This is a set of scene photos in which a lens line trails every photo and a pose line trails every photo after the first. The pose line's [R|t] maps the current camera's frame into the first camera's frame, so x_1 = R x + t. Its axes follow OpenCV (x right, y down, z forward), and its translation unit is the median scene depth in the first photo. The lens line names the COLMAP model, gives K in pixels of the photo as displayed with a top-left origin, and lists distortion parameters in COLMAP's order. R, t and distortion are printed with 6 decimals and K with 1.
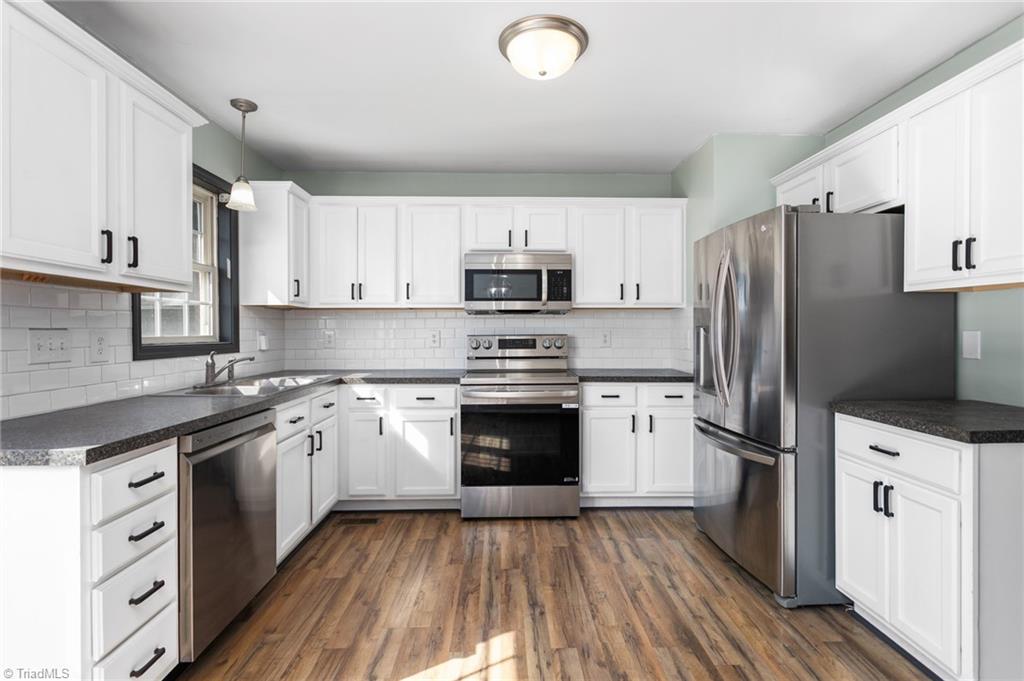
lens RADIAL K [[494.2, 0, 515.4], [0, 494.2, 334.6], [0, 0, 1]] dist [0.000782, 0.000742]
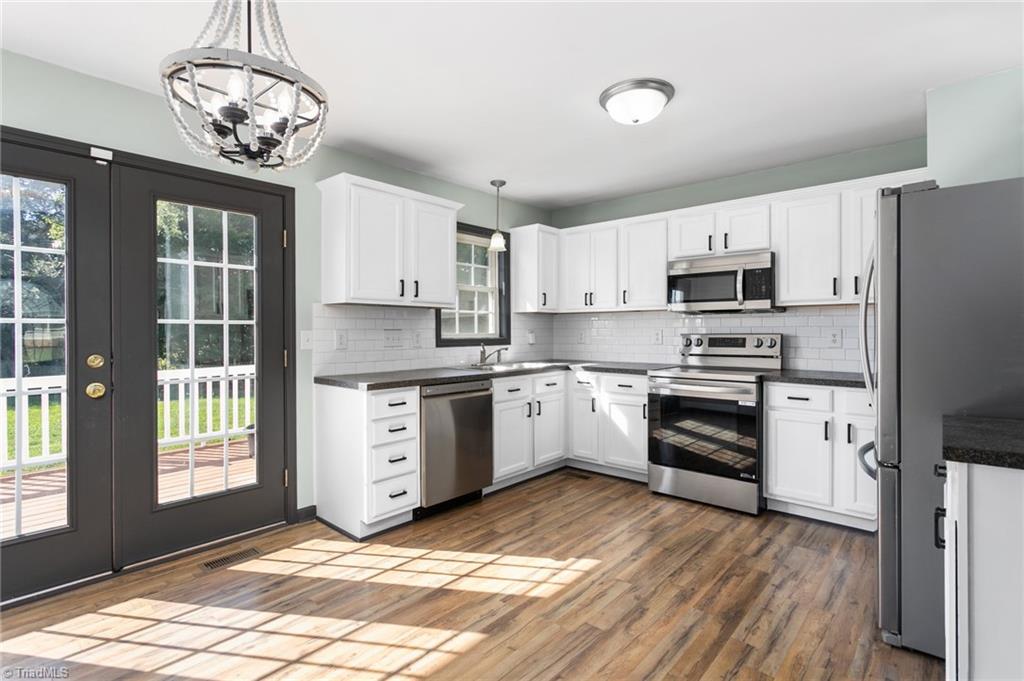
lens RADIAL K [[494.2, 0, 514.0], [0, 494.2, 332.4], [0, 0, 1]] dist [0.000782, 0.000742]
pose [[0.730828, 0.001859, -0.682559, 0.469783], [-0.002867, 0.999996, -0.000346, -0.000590], [0.682556, 0.002209, 0.730830, -0.073565]]
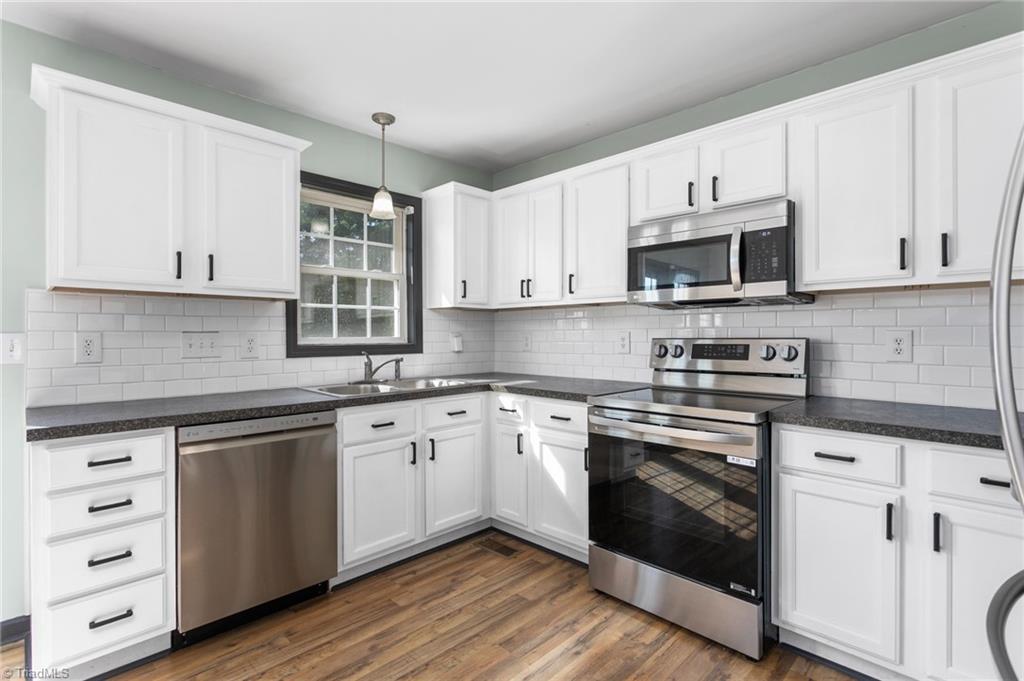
lens RADIAL K [[494.2, 0, 513.3], [0, 494.2, 336.2], [0, 0, 1]] dist [0.000782, 0.000742]
pose [[0.689796, 0.002430, -0.724000, 0.356708], [-0.002586, 0.999996, 0.000893, -0.002168], [0.723999, 0.001256, 0.689800, 0.421616]]
